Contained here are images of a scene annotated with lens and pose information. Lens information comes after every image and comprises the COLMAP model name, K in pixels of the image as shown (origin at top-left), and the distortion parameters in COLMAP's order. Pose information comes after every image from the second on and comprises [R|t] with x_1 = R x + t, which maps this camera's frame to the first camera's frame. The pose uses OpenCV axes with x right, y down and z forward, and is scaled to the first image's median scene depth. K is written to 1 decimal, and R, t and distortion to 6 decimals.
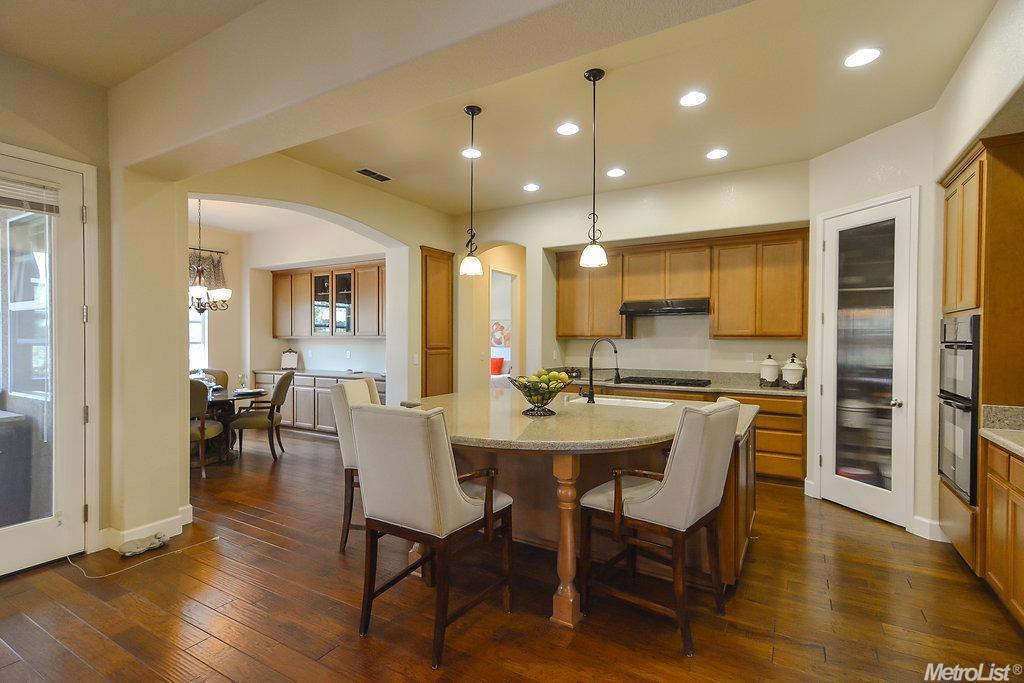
lens RADIAL K [[484.2, 0, 513.7], [0, 484.2, 346.9], [0, 0, 1]] dist [-0.001101, 0.000288]
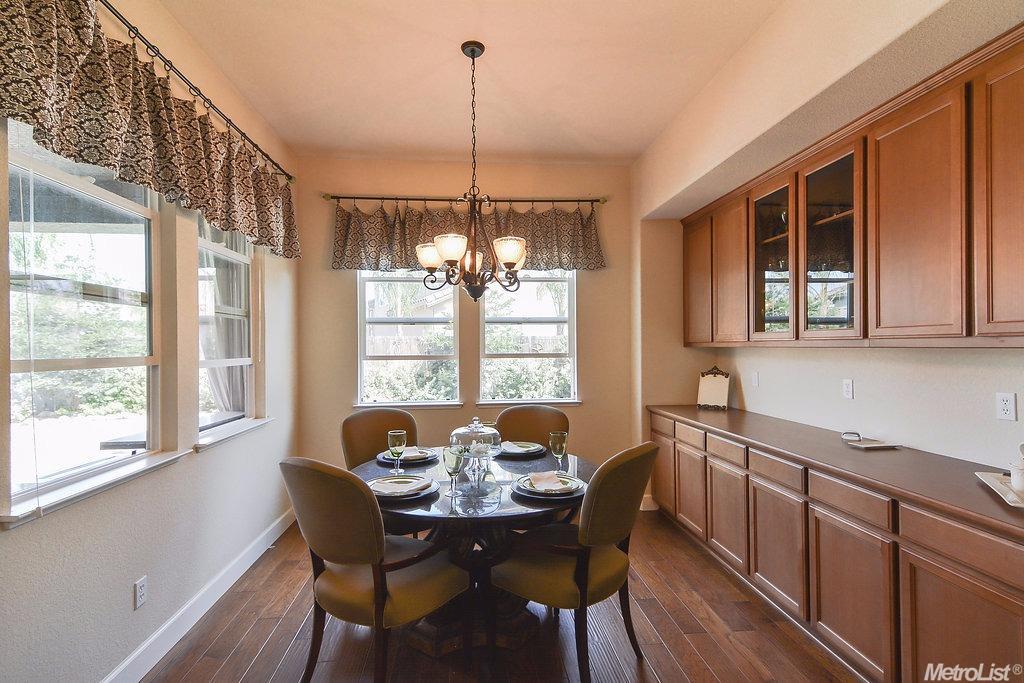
lens RADIAL K [[484.2, 0, 513.7], [0, 484.2, 346.9], [0, 0, 1]] dist [-0.001101, 0.000288]
pose [[0.590552, -0.008845, -0.806951, -0.253373], [0.003317, 0.999958, -0.008534, -0.019247], [0.806993, 0.002363, 0.590557, 0.756528]]
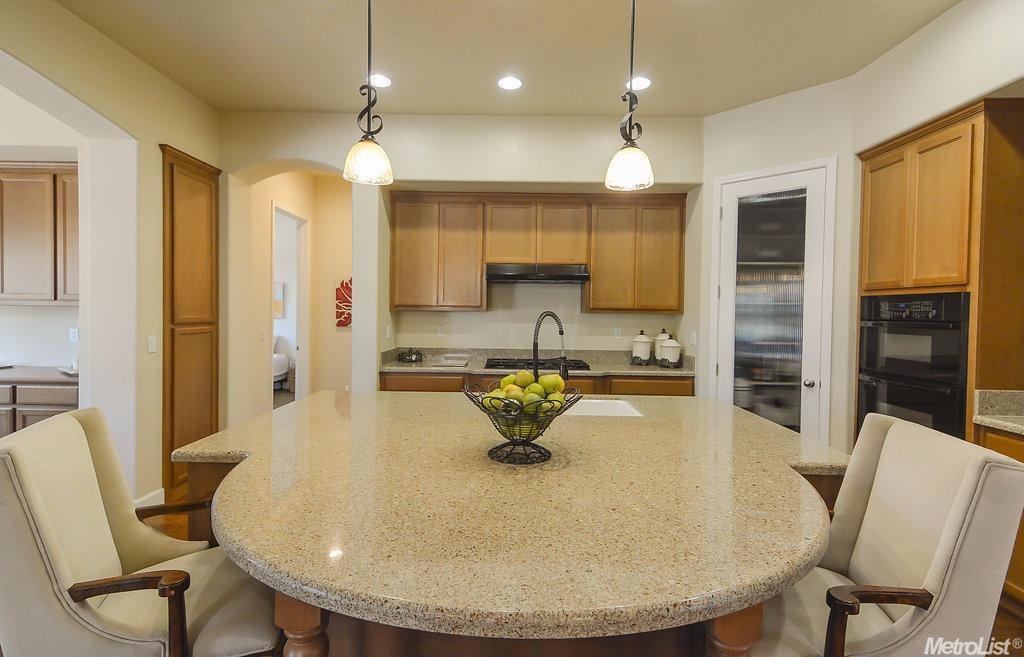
lens RADIAL K [[454.9, 0, 477.2], [0, 454.9, 321.2], [0, 0, 1]] dist [0.001366, -0.000045]
pose [[0.864166, -0.003737, 0.503194, -0.149607], [-0.003446, 0.999905, 0.013344, -0.009911], [-0.503196, -0.013266, 0.864071, 0.367370]]
